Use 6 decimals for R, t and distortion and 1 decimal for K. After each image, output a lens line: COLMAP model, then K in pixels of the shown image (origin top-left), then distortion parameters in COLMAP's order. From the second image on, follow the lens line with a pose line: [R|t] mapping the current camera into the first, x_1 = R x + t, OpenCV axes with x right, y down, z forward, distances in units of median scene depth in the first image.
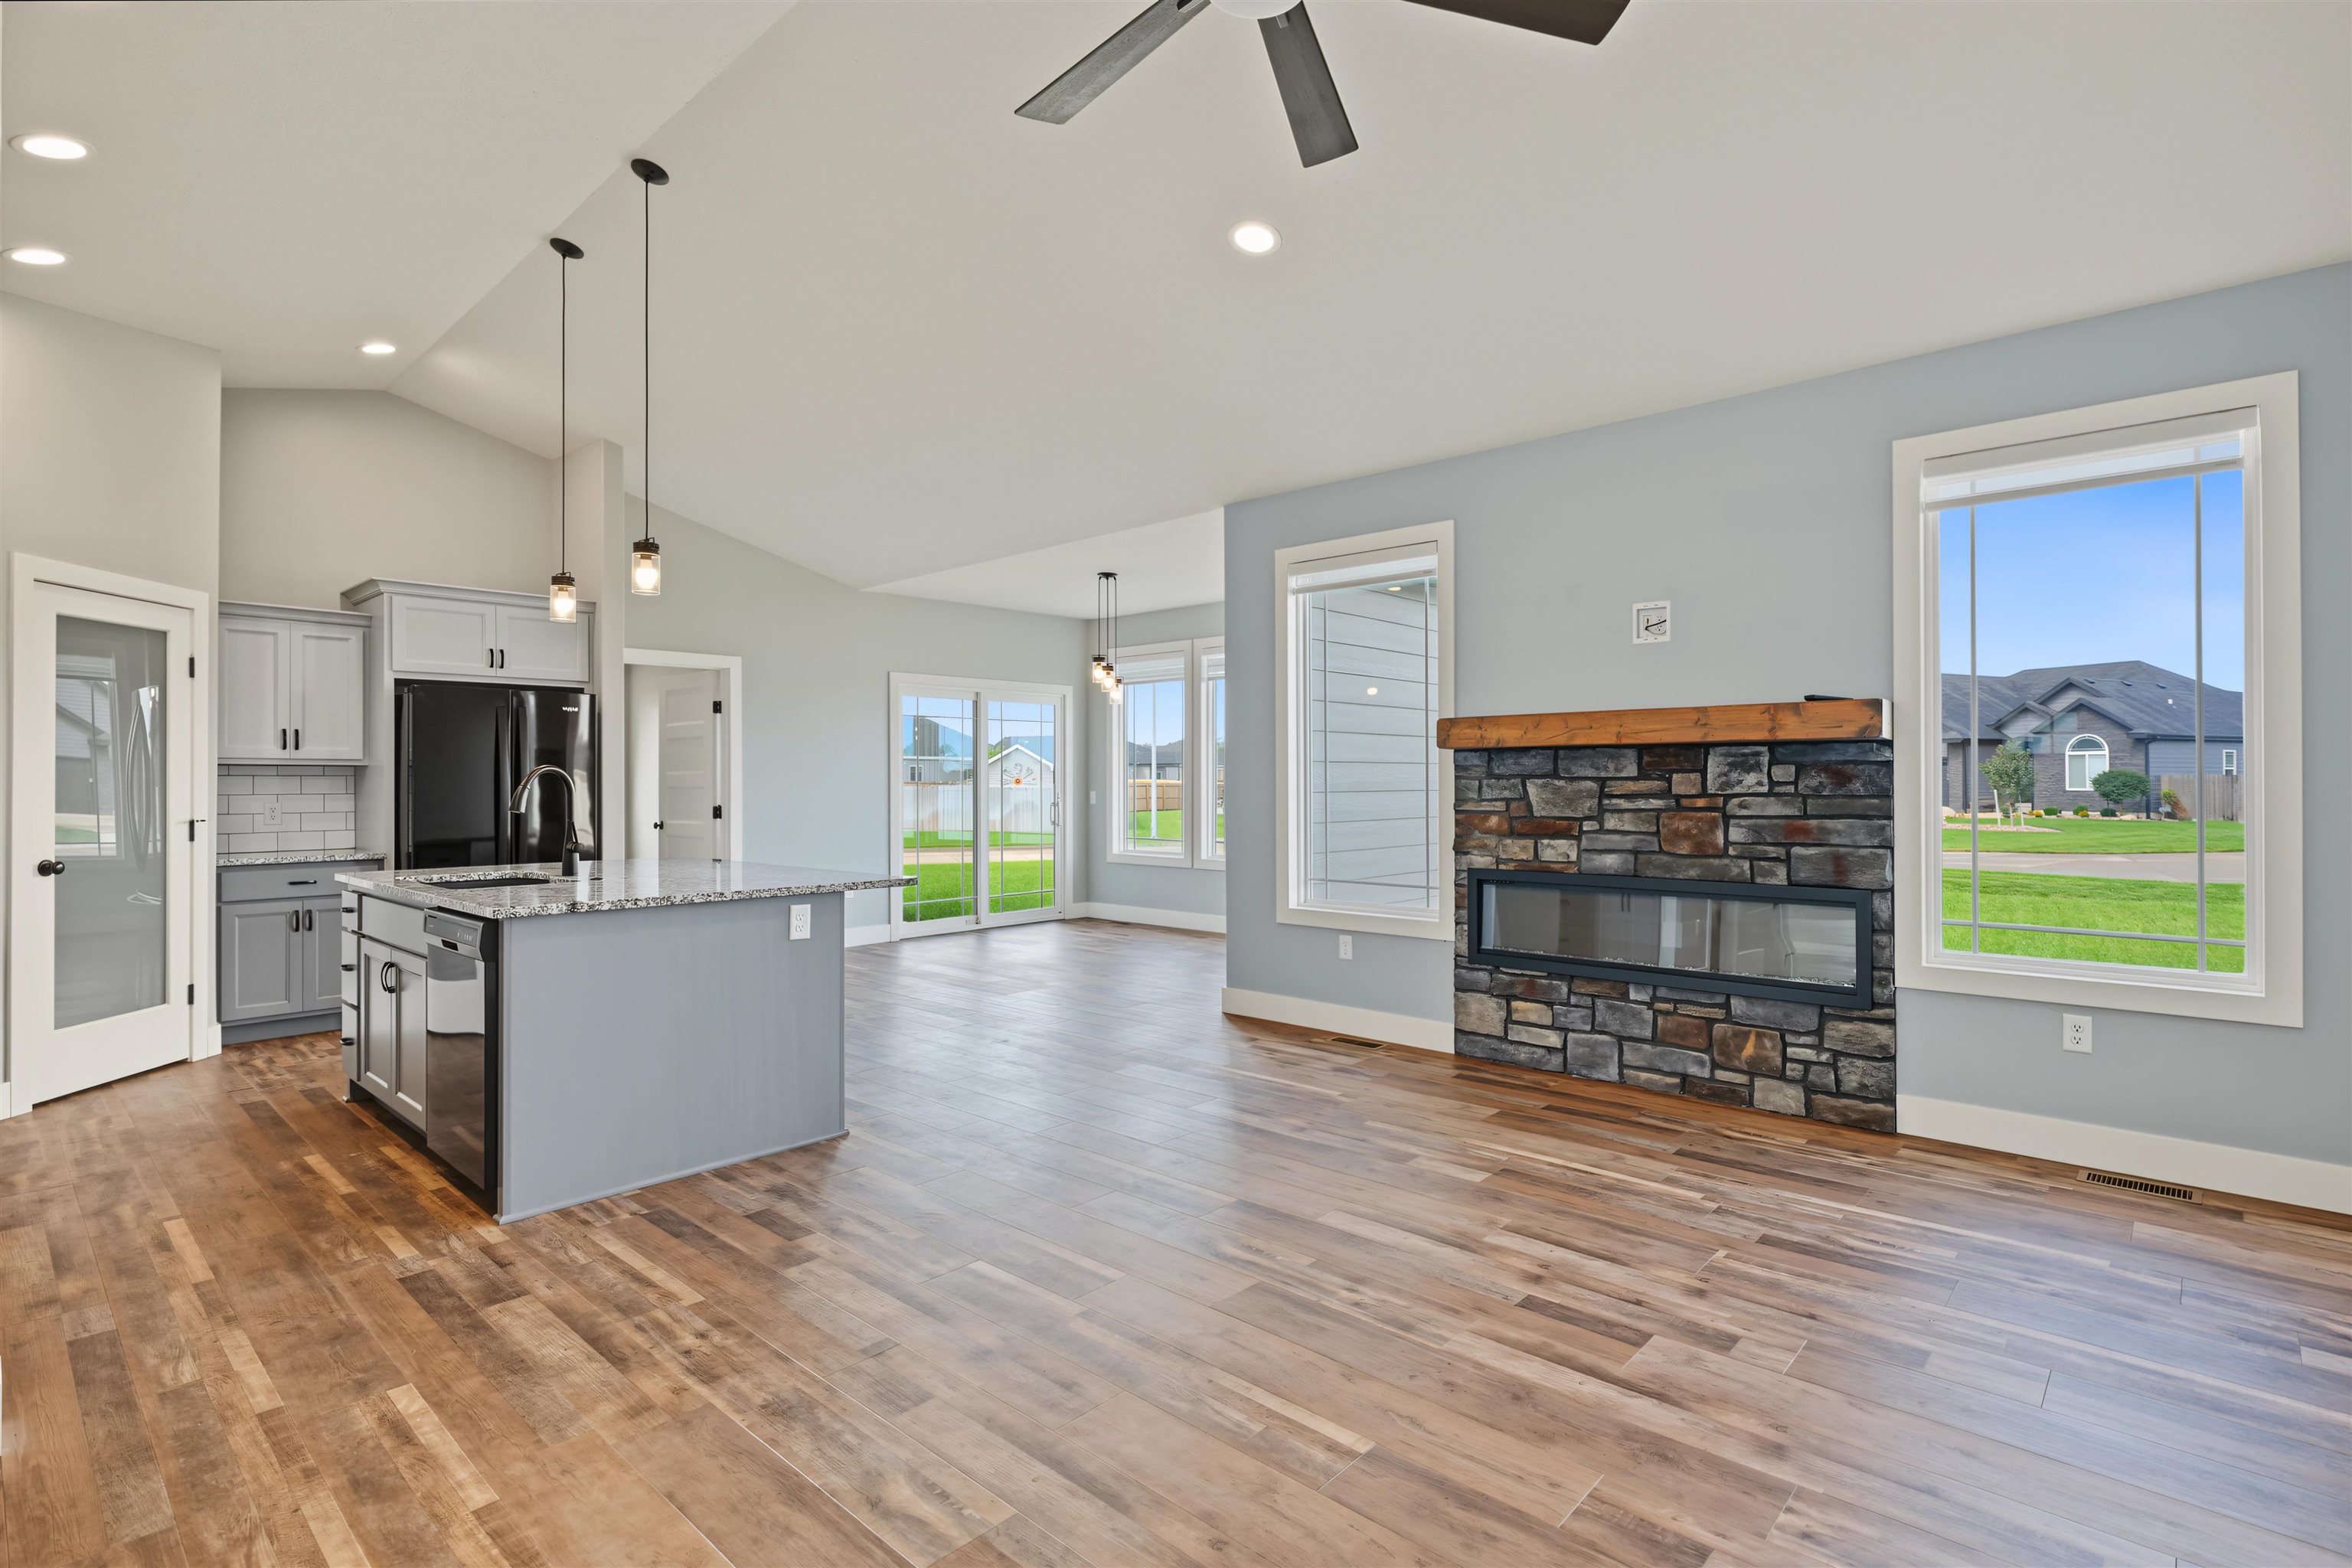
lens RADIAL K [[1123.3, 0, 1187.3], [0, 1123.3, 774.0], [0, 0, 1]] dist [0.000800, -0.000605]
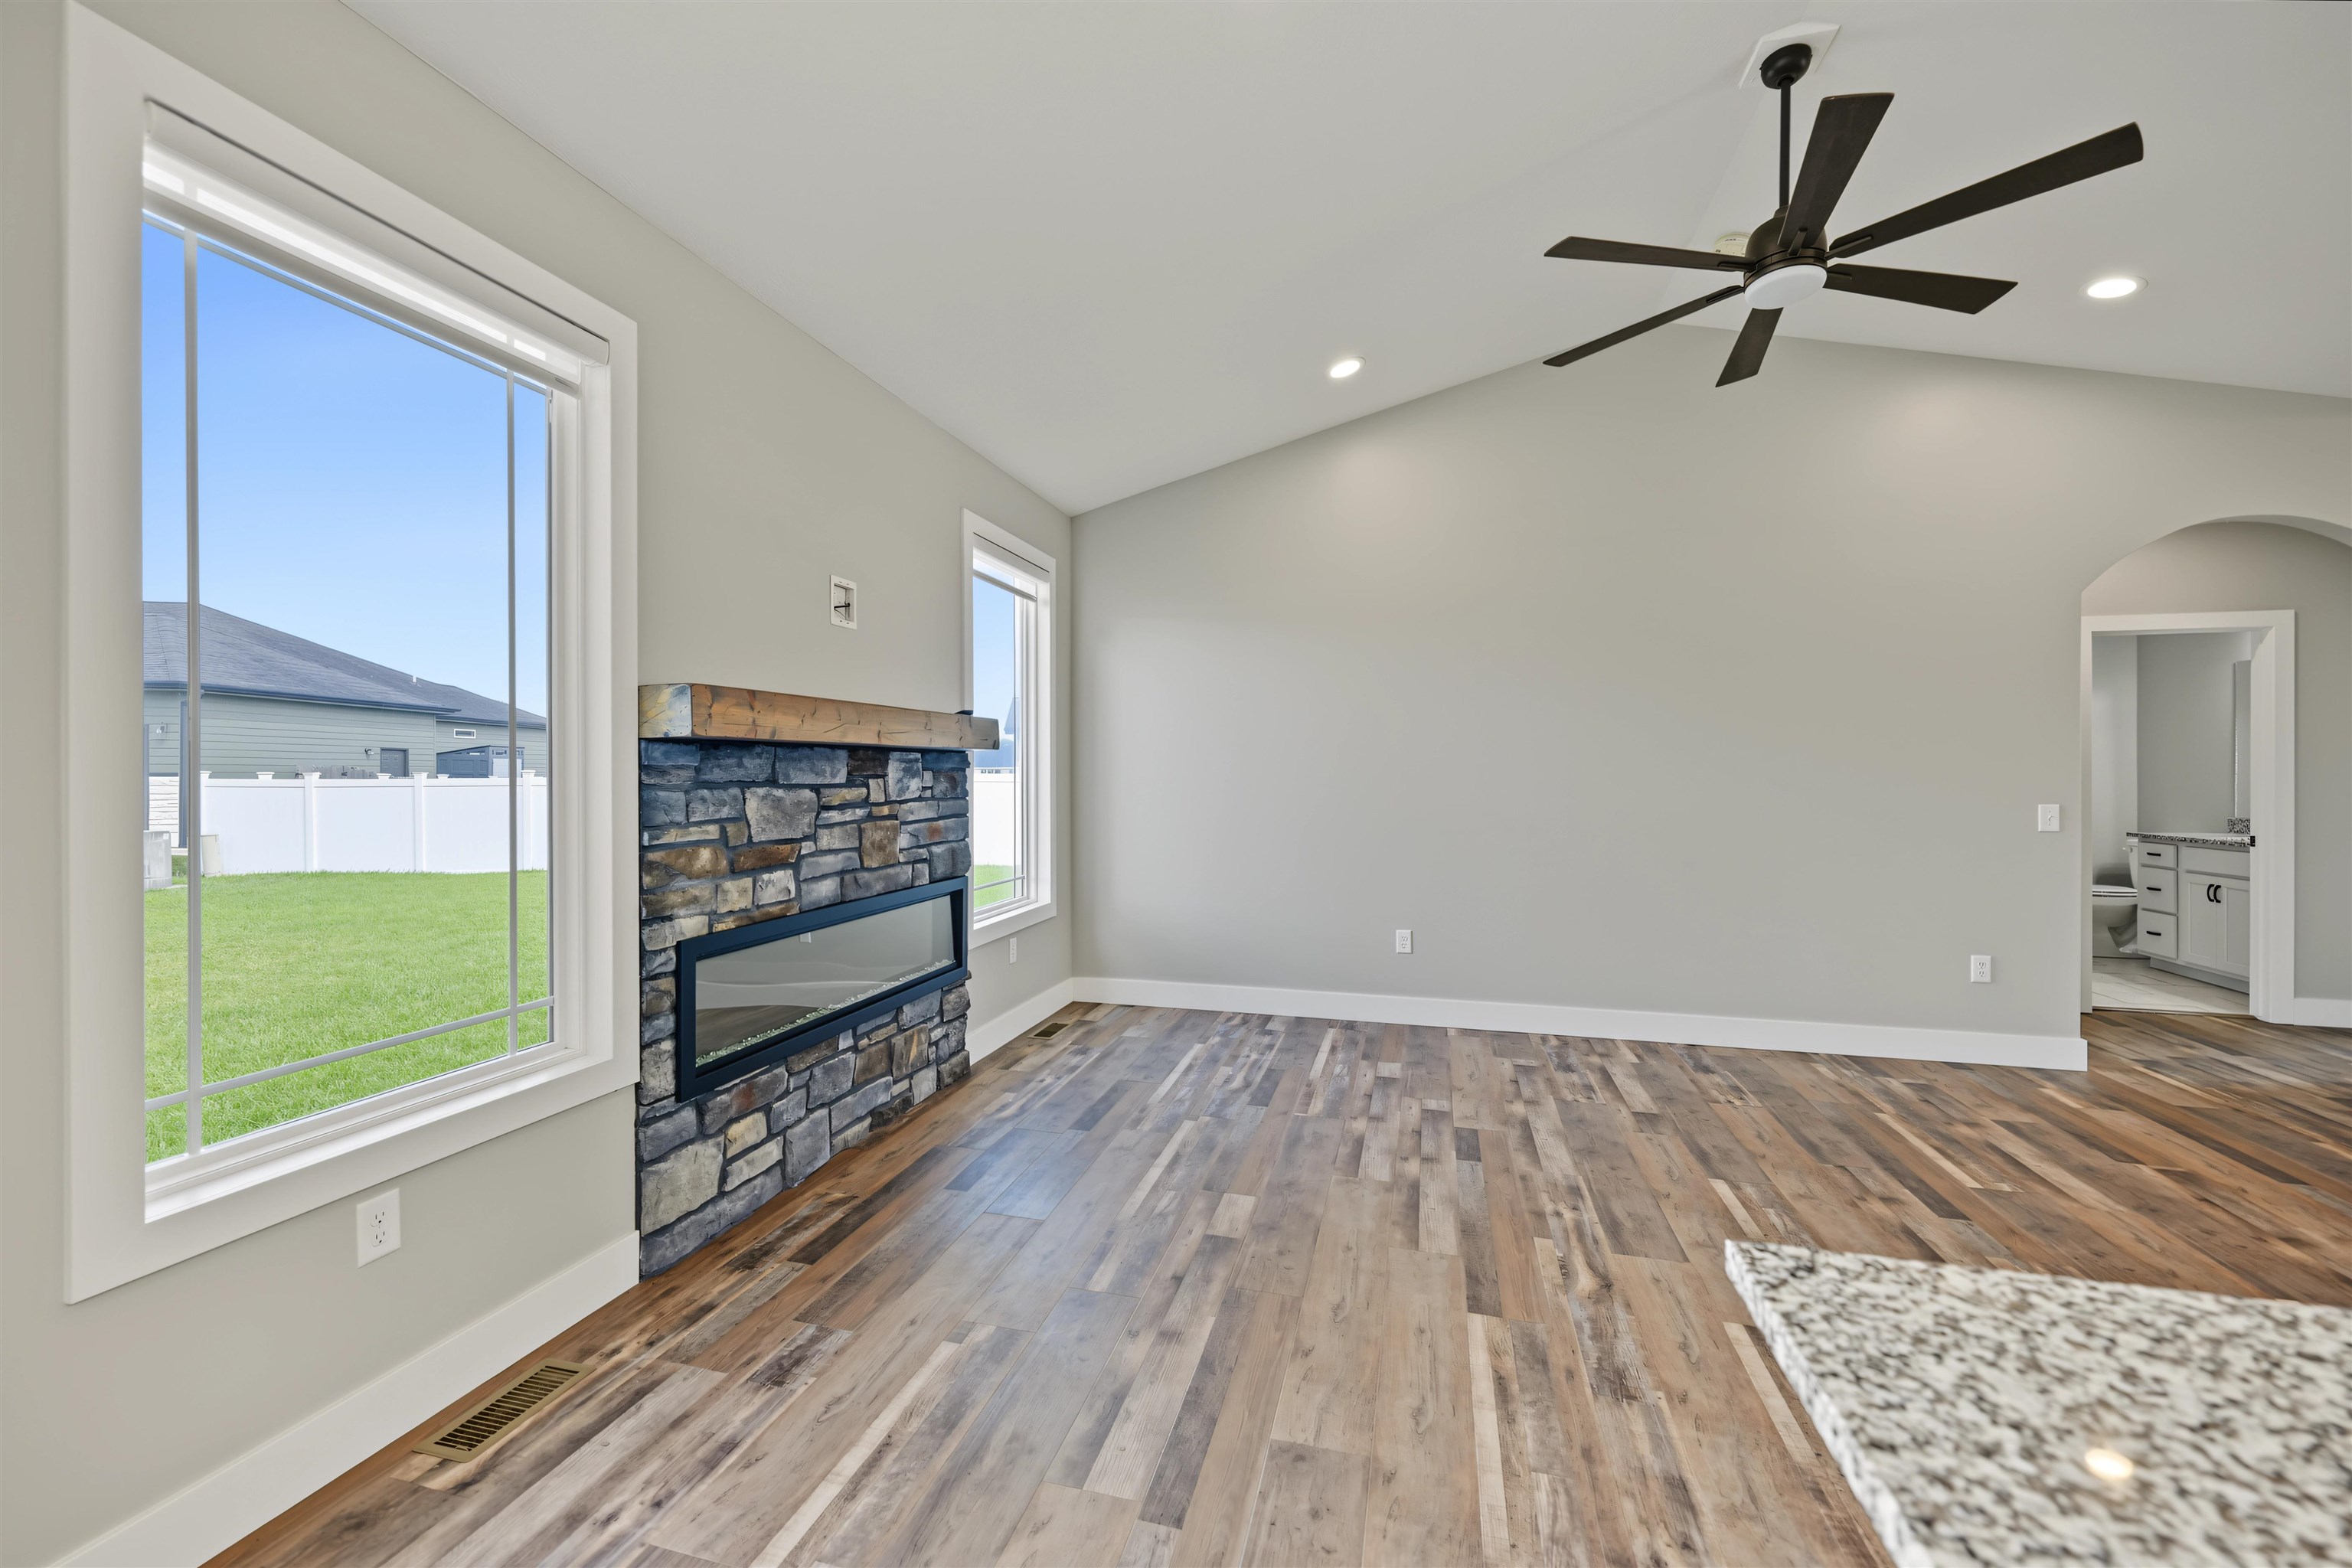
lens RADIAL K [[913.6, 0, 1178.7], [0, 913.6, 772.4], [0, 0, 1]] dist [-0.002819, 0.000607]
pose [[-0.454337, 0.001943, 0.890828, -0.309850], [-0.005718, 0.999971, -0.005097, -0.003966], [-0.890812, -0.007410, -0.454312, 1.035813]]
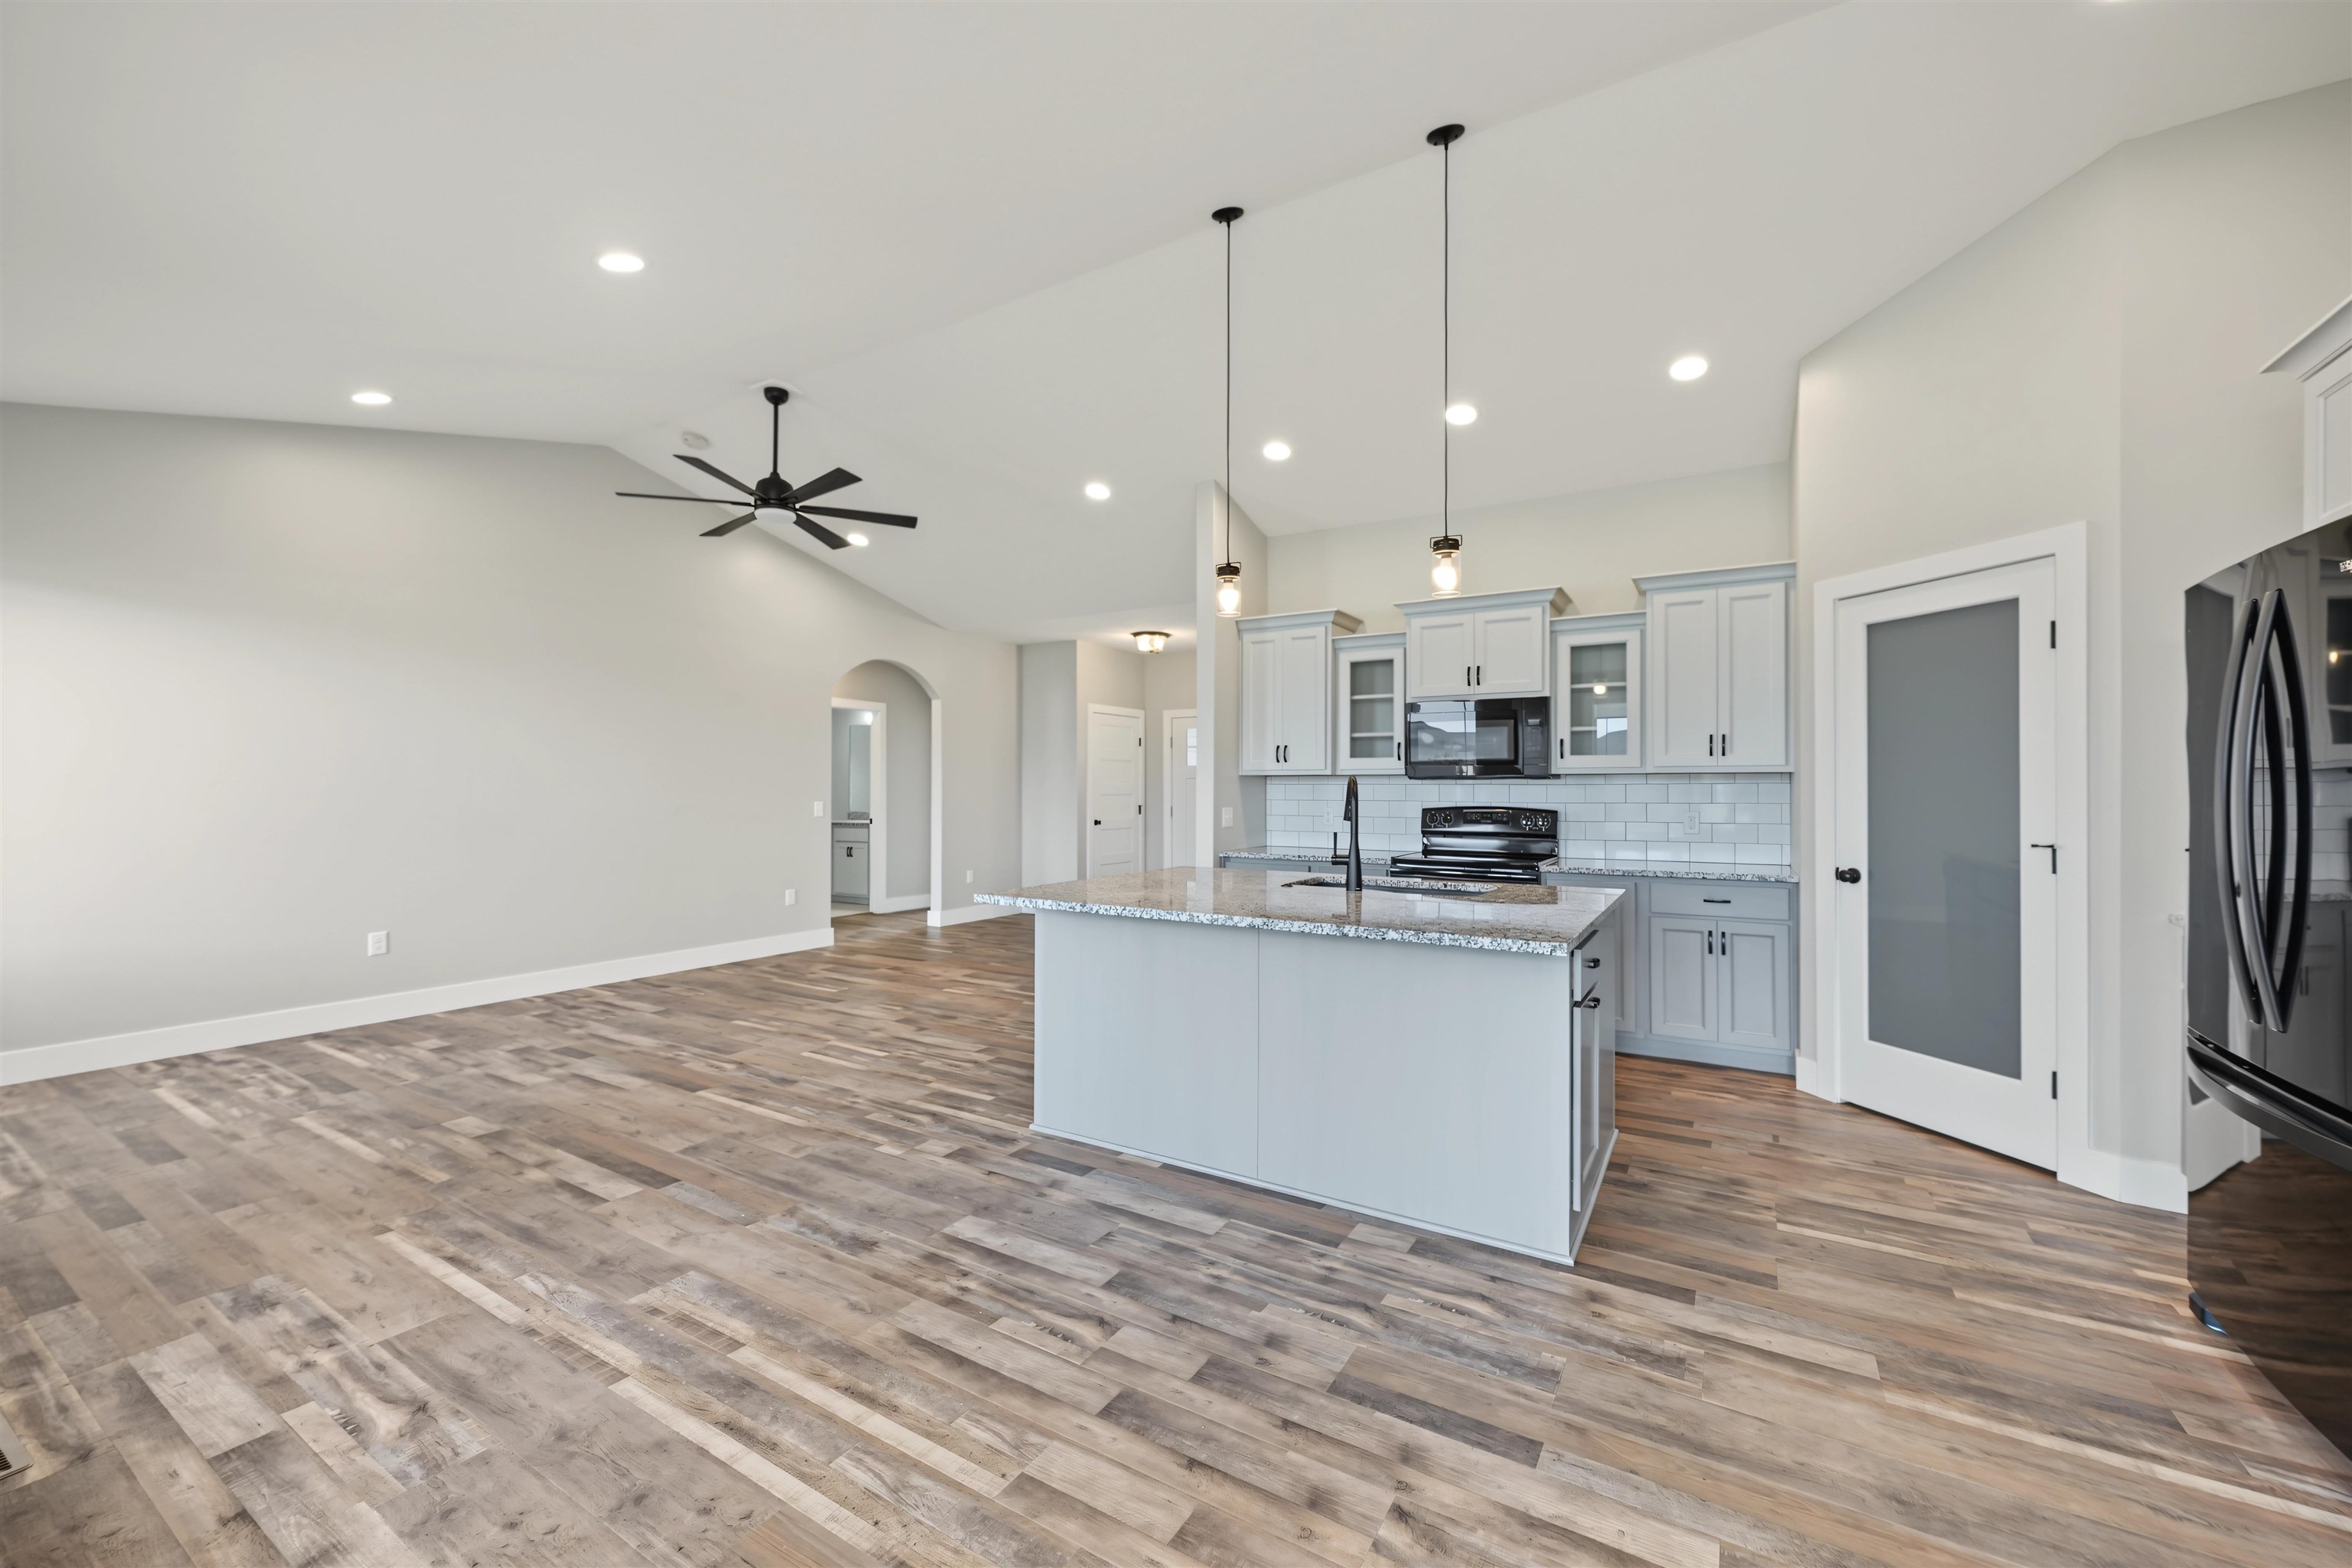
lens RADIAL K [[913.6, 0, 1186.6], [0, 913.6, 781.4], [0, 0, 1]] dist [-0.002819, 0.000607]
pose [[-0.981215, -0.001710, -0.192909, -0.232862], [0.001529, 0.999860, -0.016642, 0.009129], [0.192911, -0.016624, -0.981075, 1.554284]]
